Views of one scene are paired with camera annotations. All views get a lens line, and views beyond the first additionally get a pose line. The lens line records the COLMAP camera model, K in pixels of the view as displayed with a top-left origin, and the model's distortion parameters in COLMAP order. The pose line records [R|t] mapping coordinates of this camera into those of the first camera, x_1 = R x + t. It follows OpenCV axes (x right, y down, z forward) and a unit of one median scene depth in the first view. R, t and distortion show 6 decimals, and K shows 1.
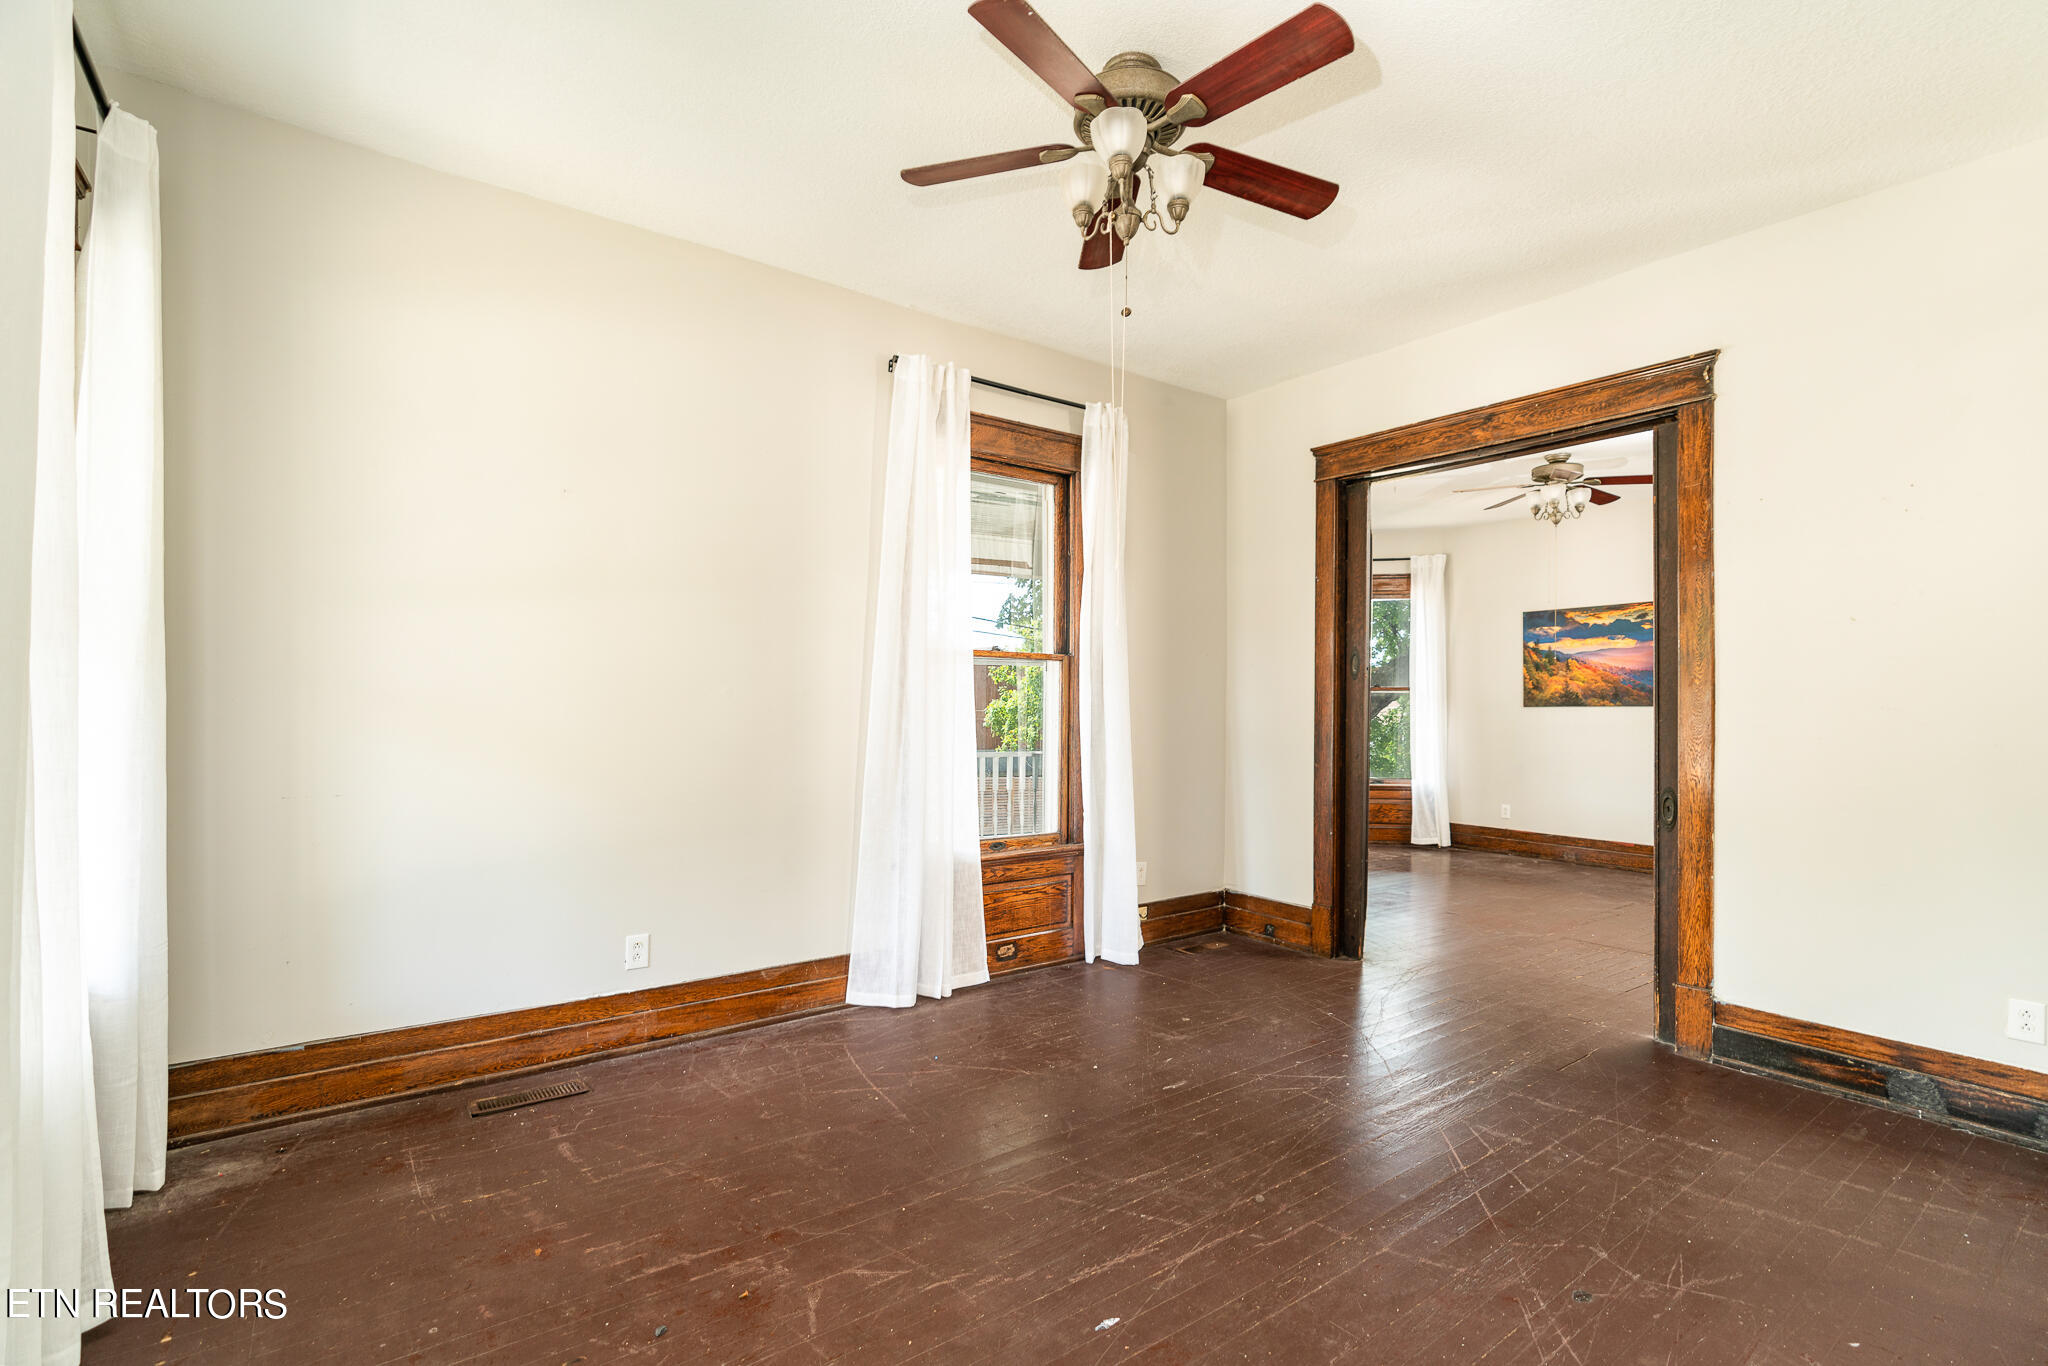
lens RADIAL K [[922.9, 0, 1028.4], [0, 922.9, 692.0], [0, 0, 1]] dist [-0.001573, 0.000056]
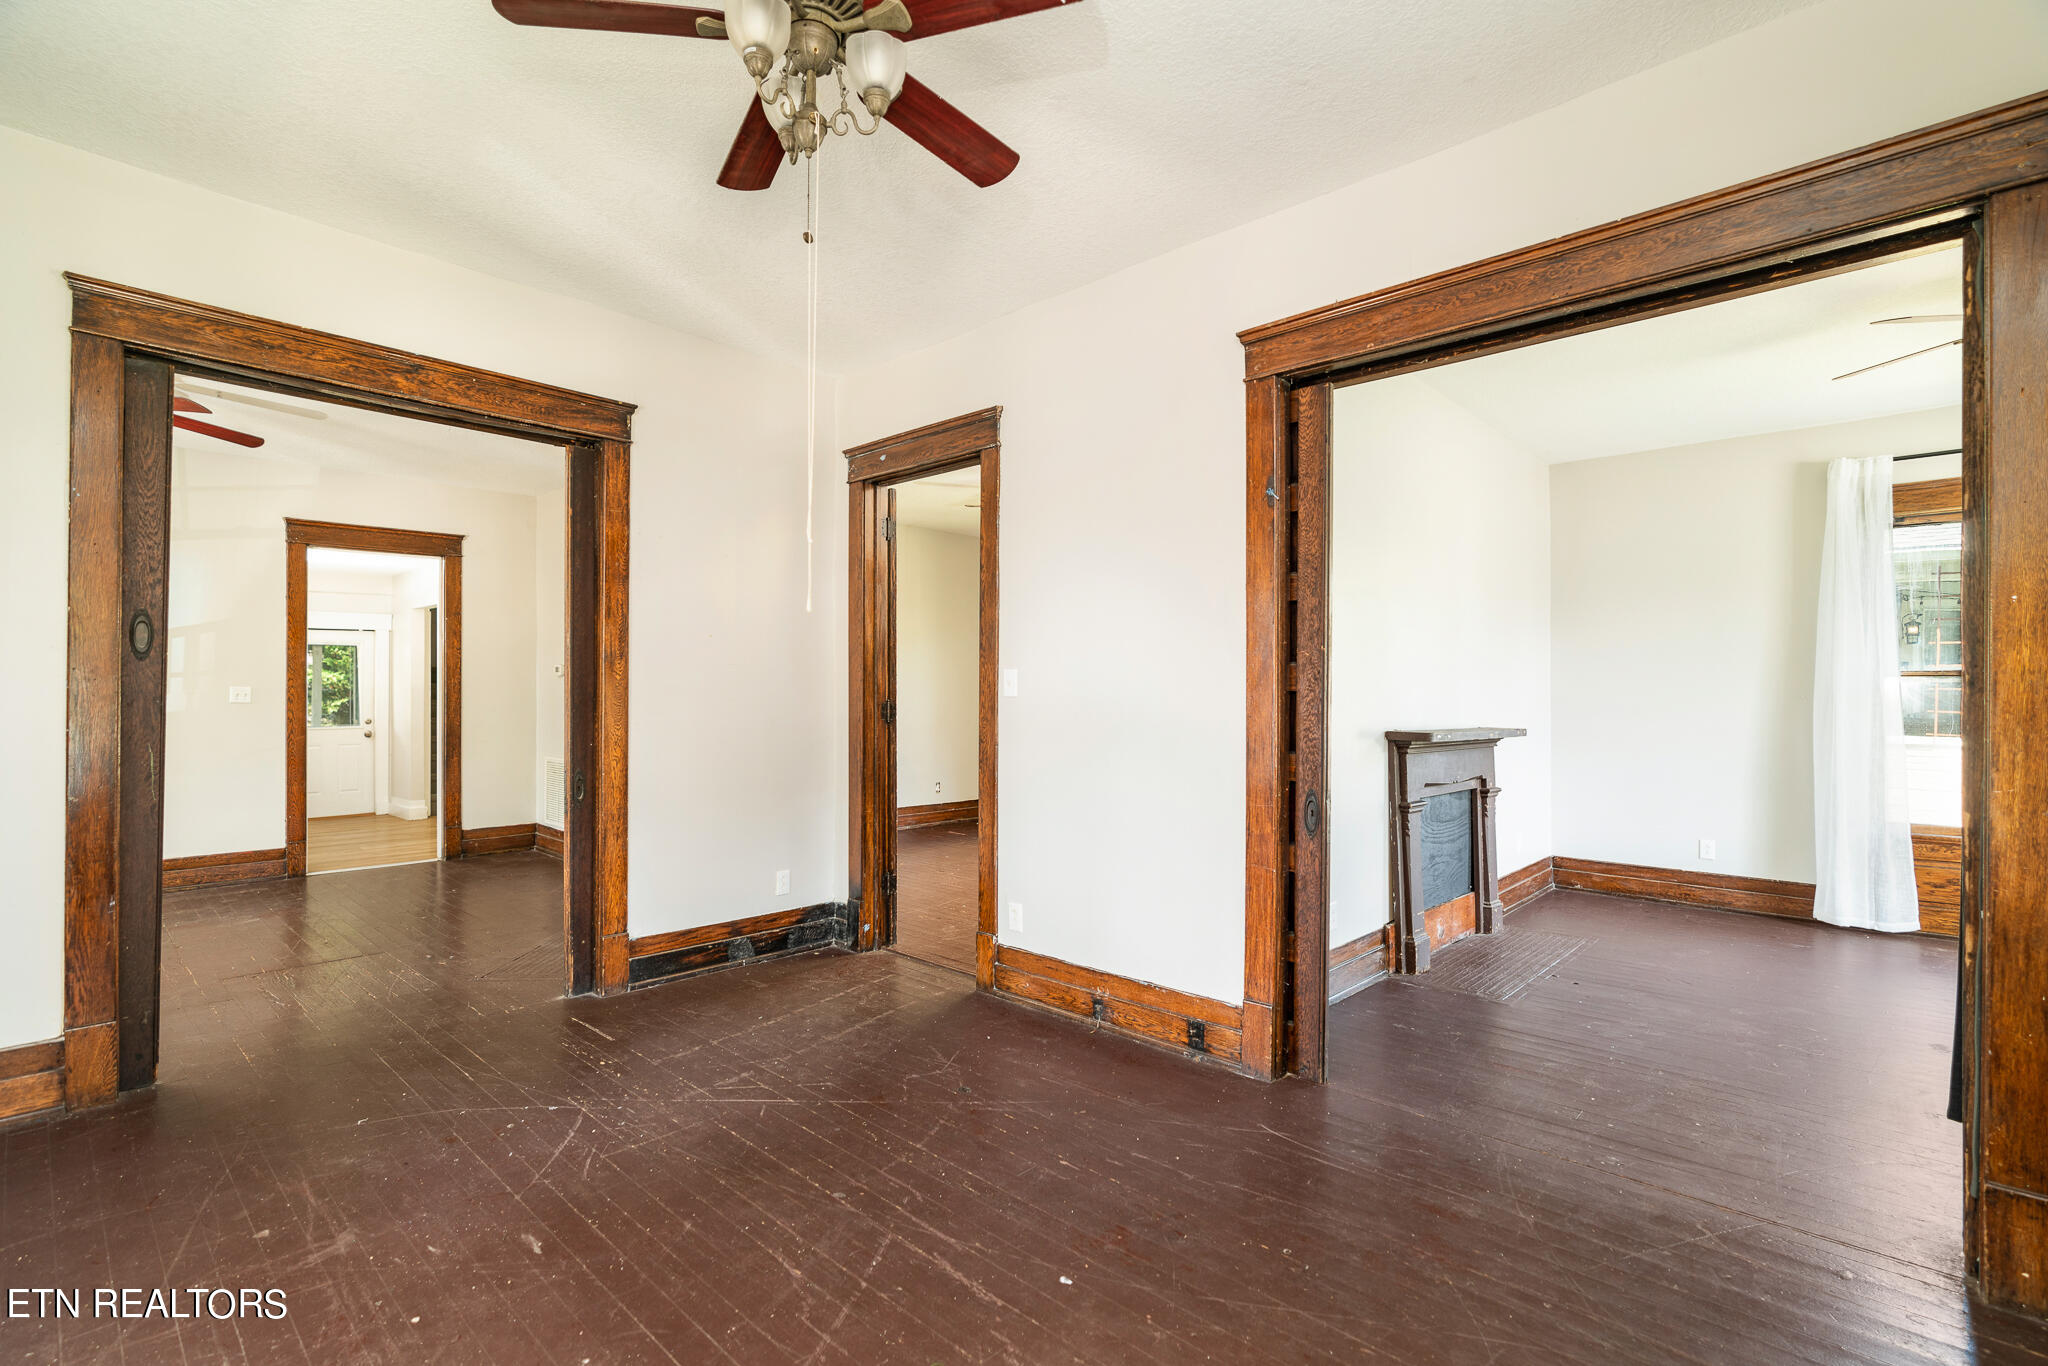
lens RADIAL K [[940.4, 0, 1024.0], [0, 940.4, 683.0], [0, 0, 1]] dist [-0.019477, -0.000083]
pose [[-0.170840, 0.004651, 0.985288, -0.561009], [-0.016428, 0.999836, -0.007568, -0.003381], [-0.985162, -0.017479, -0.170735, 0.700161]]
